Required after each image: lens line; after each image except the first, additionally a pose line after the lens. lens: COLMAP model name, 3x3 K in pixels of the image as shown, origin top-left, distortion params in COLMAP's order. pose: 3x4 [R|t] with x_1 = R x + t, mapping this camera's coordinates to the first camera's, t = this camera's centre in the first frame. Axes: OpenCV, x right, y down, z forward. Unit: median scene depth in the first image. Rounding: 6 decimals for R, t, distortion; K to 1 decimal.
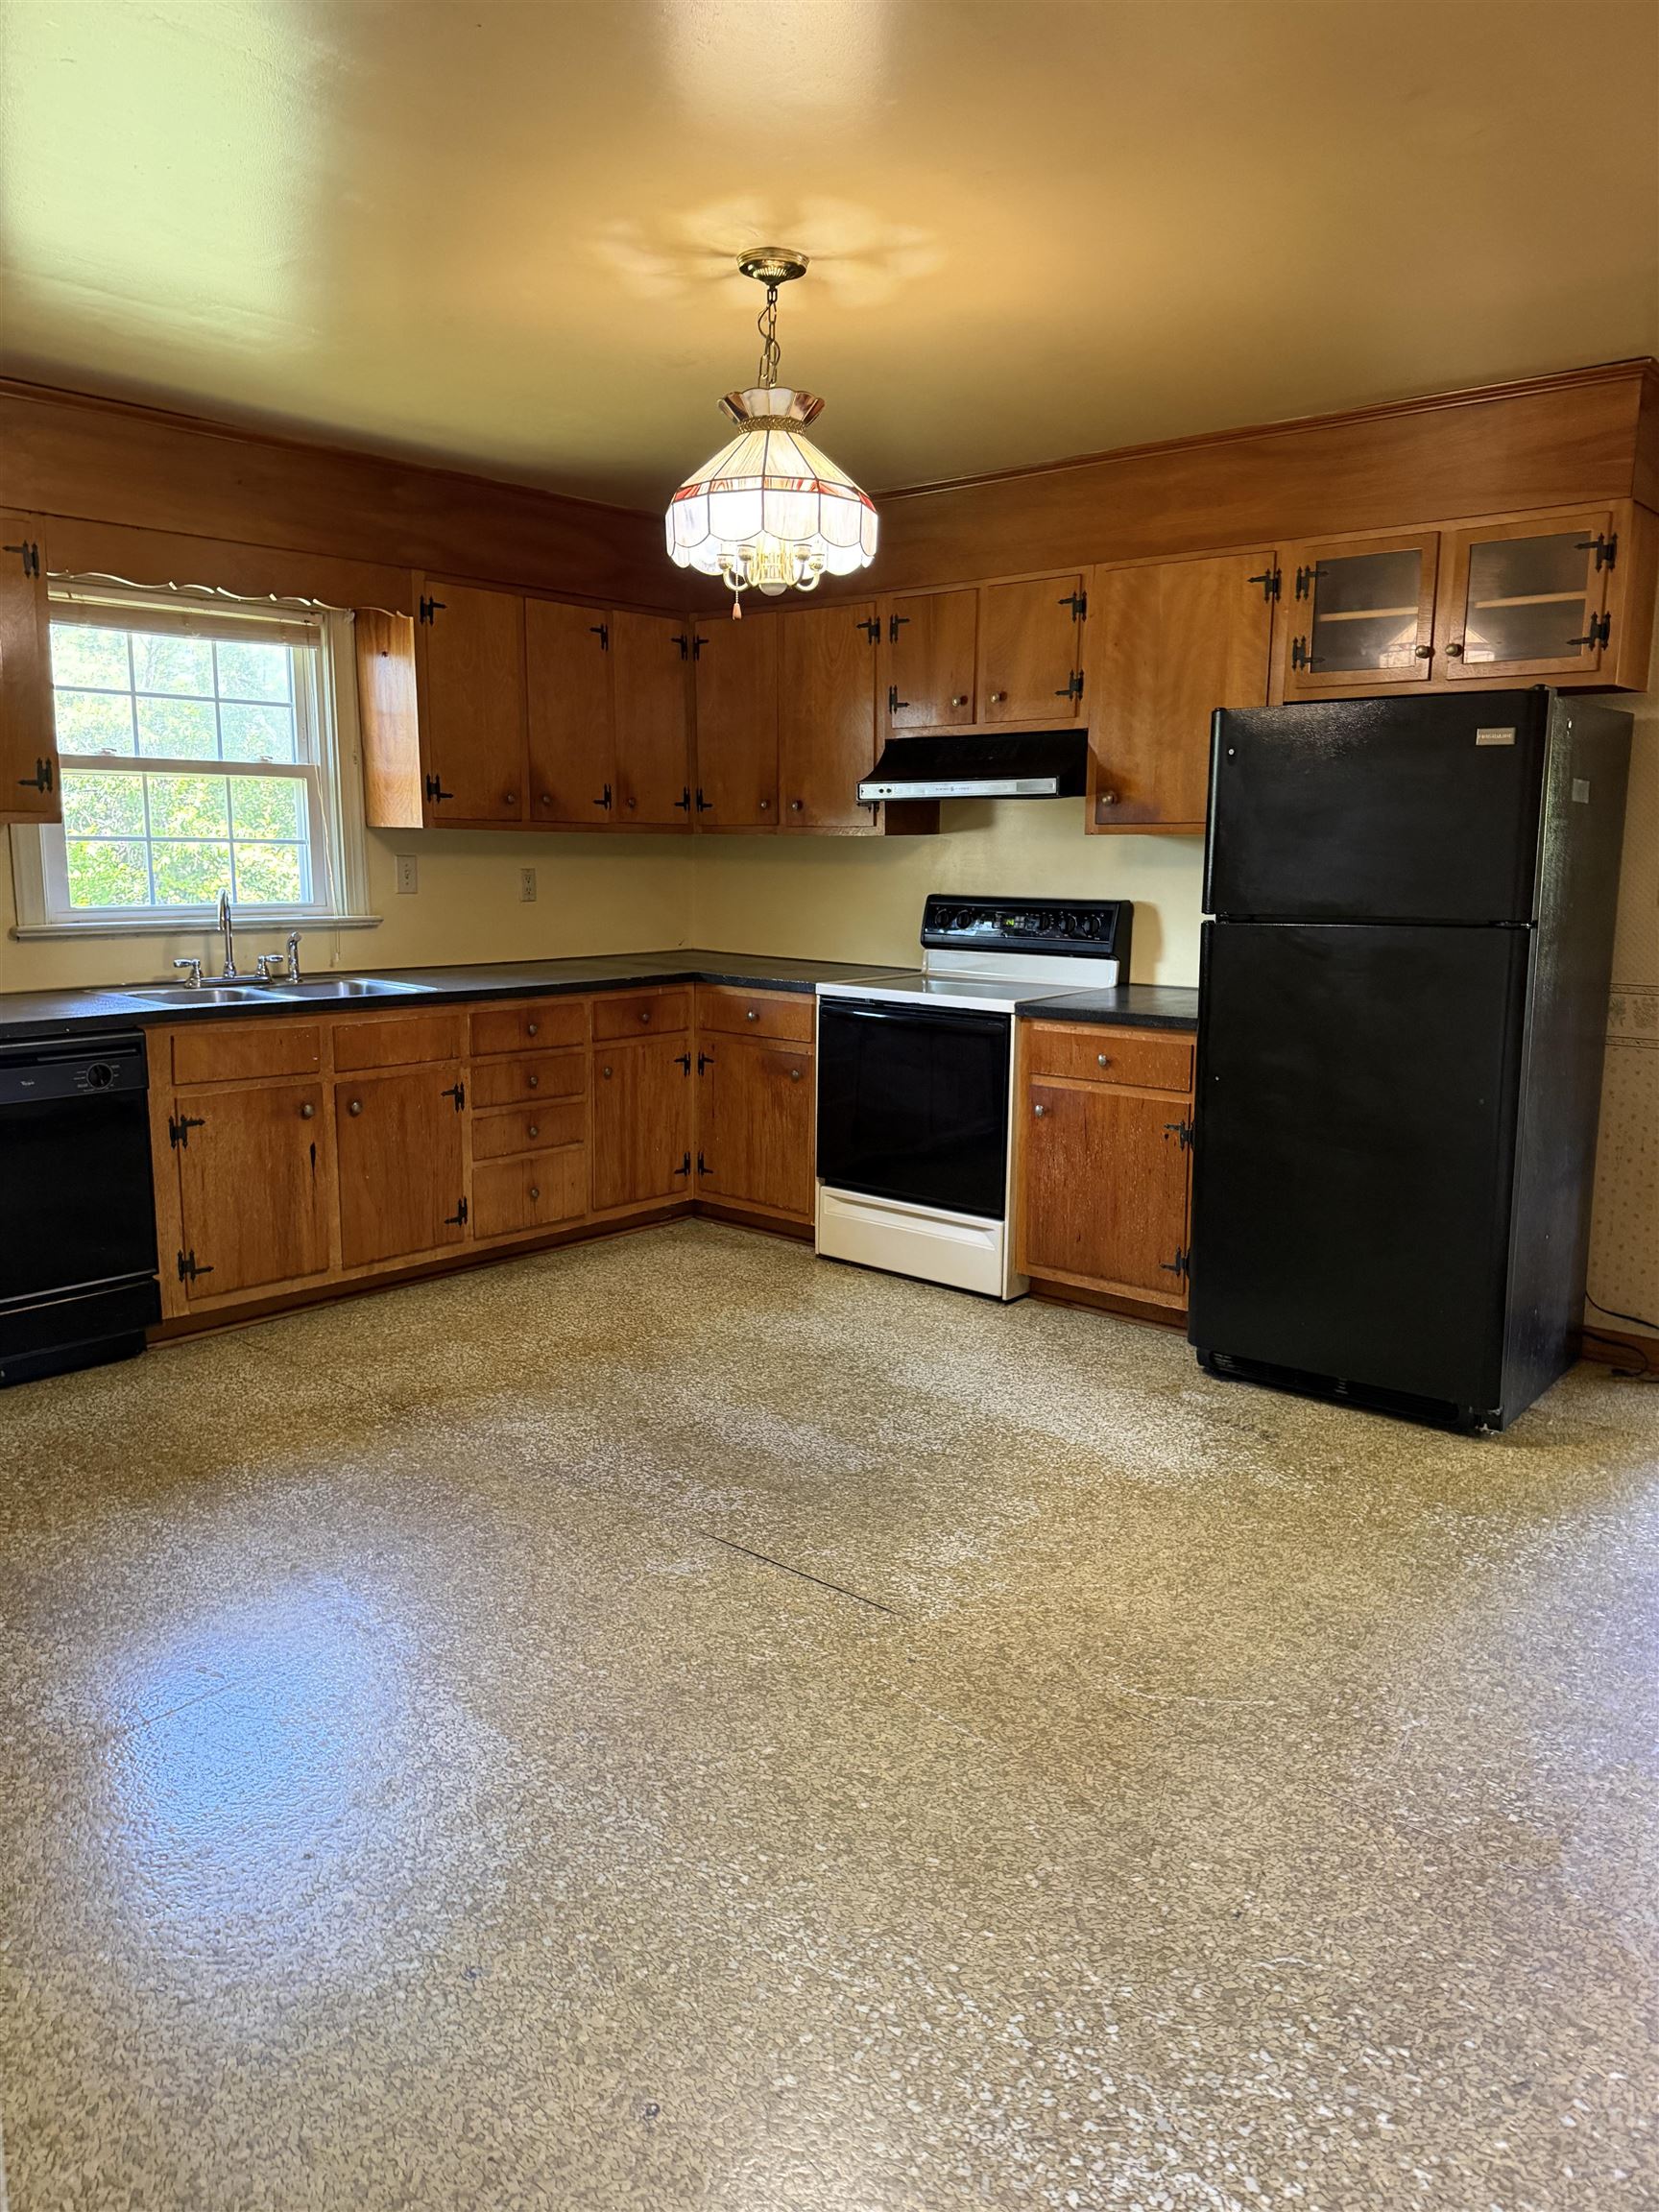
lens RADIAL K [[1546.6, 0, 821.6], [0, 1546.6, 1096.8], [0, 0, 1]] dist [0.051224, -0.054041]
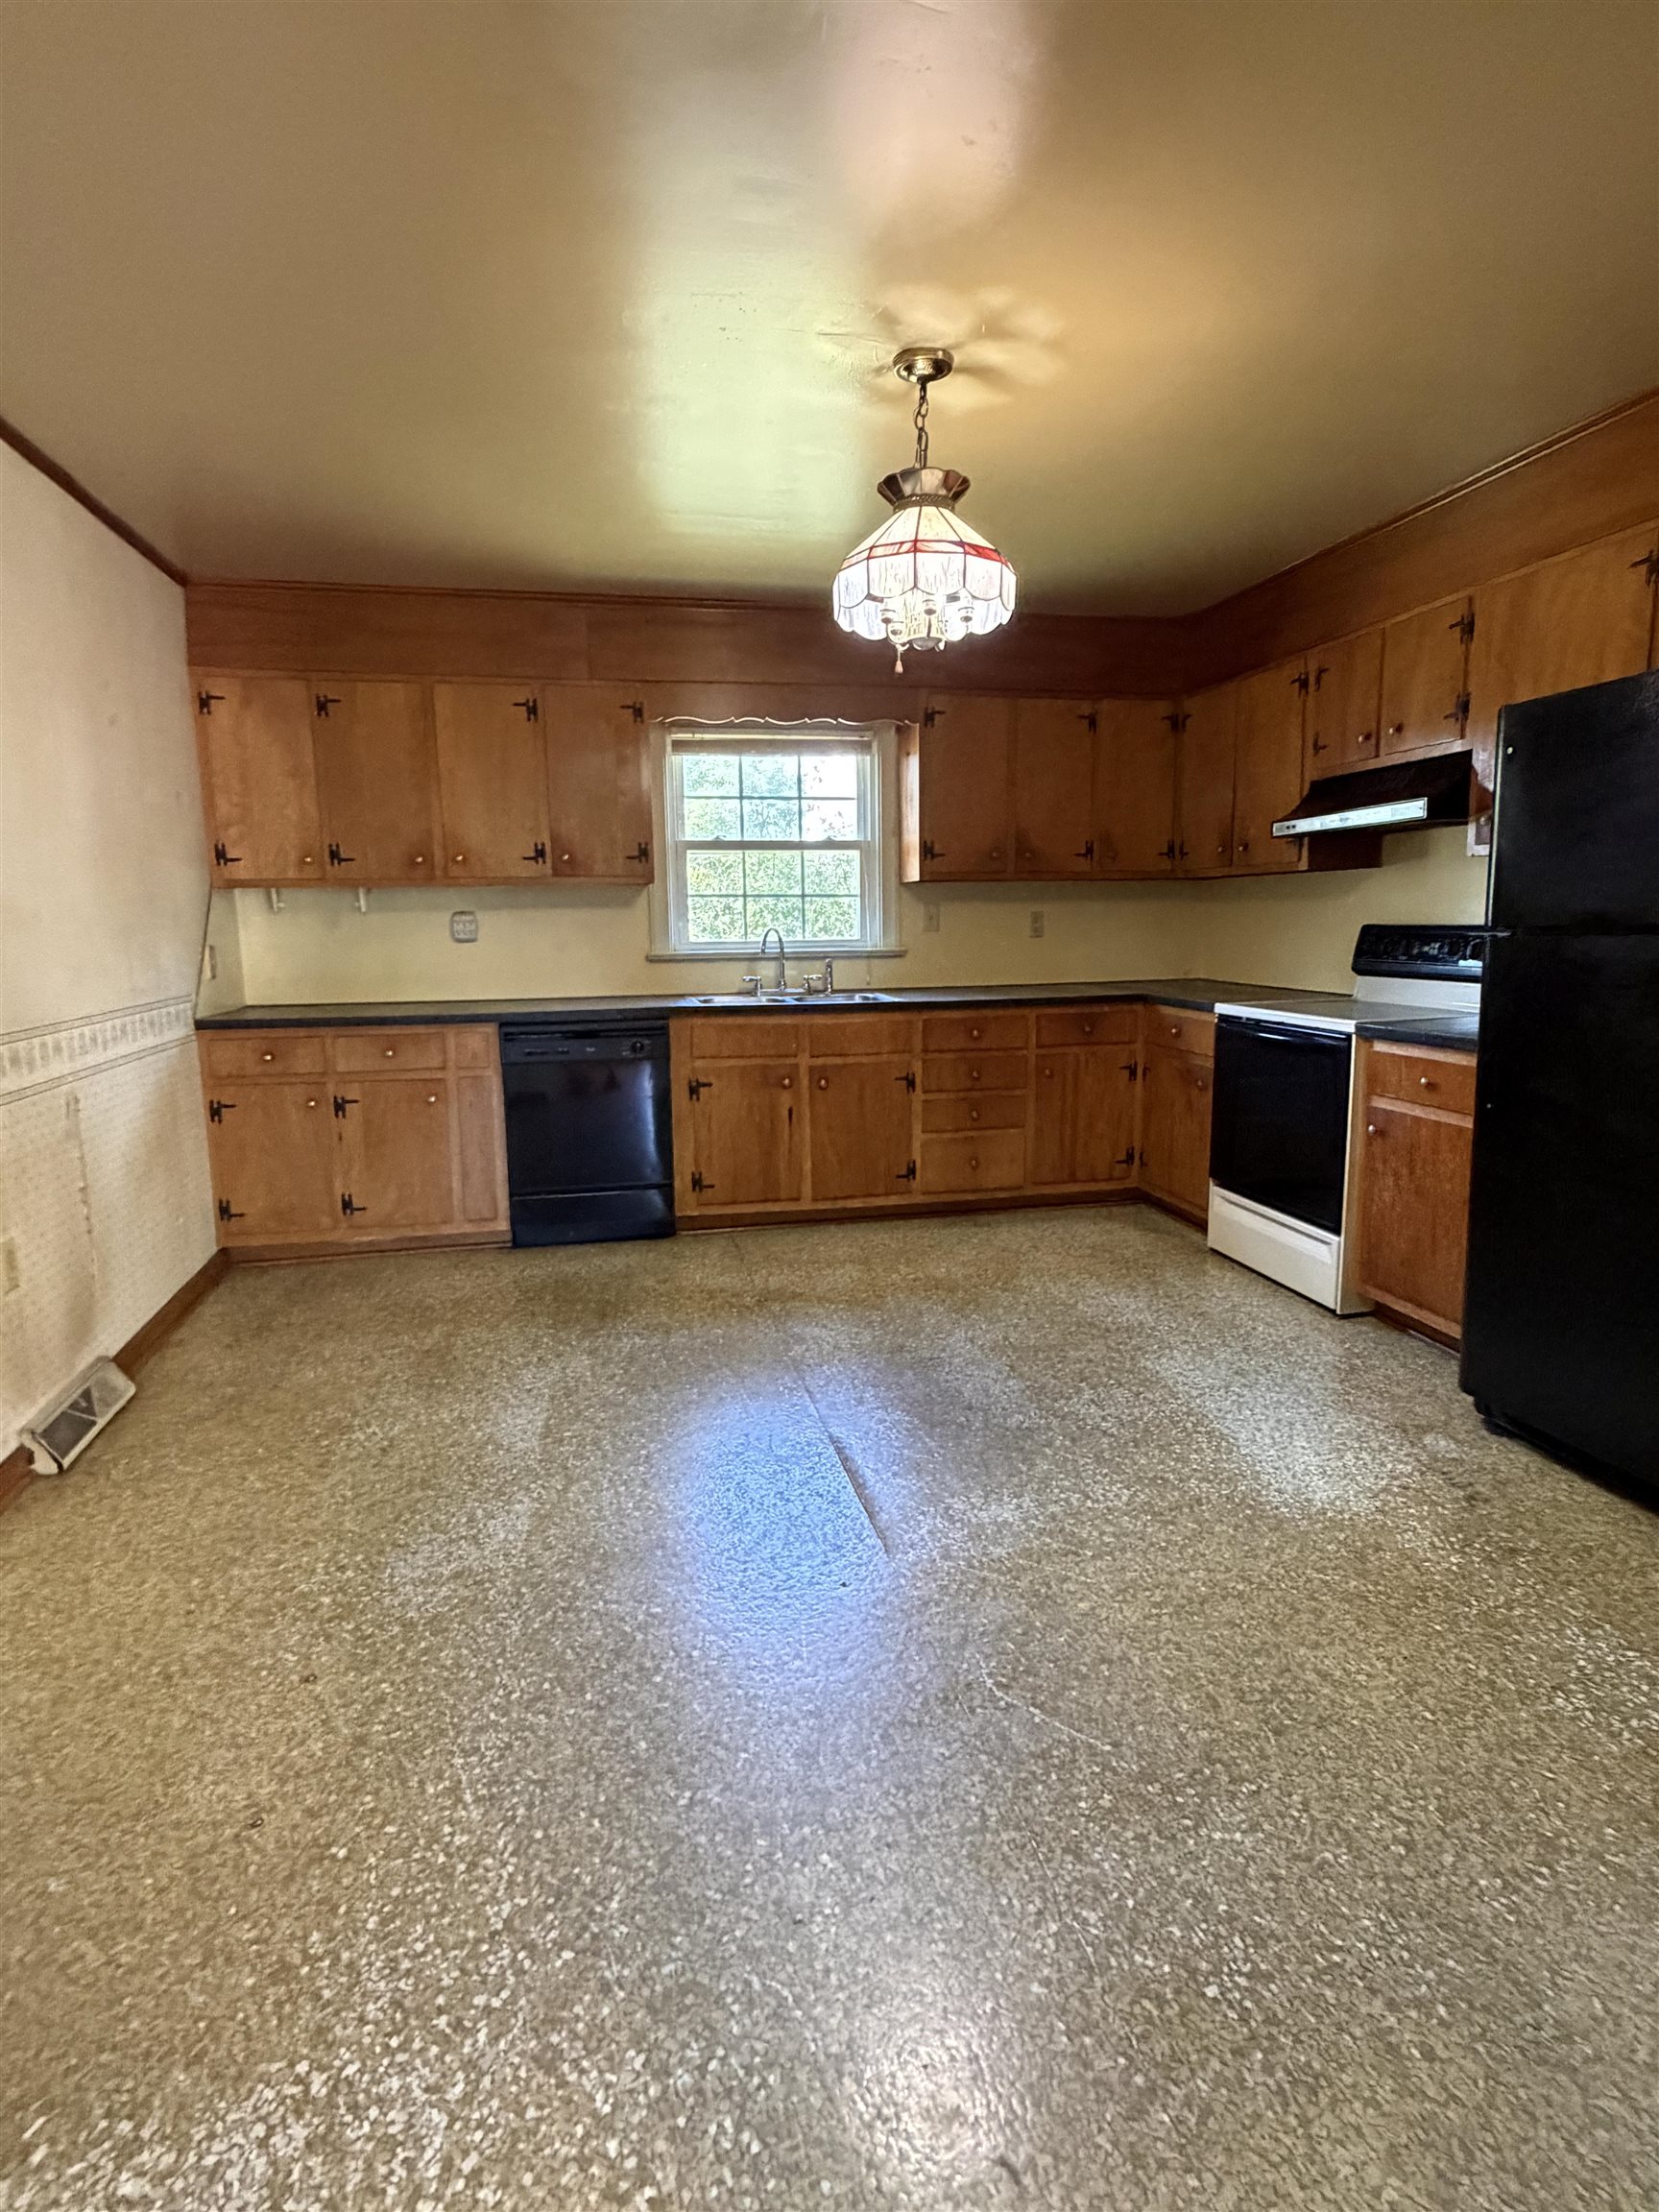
lens RADIAL K [[1142.3, 0, 829.8], [0, 1142.3, 1087.5], [0, 0, 1]] dist [-0.004875, 0.001086]
pose [[0.803149, 0.065311, -0.592188, 0.302806], [-0.076614, 0.997042, 0.006056, 0.003660], [0.590832, 0.040506, 0.805777, 0.196567]]
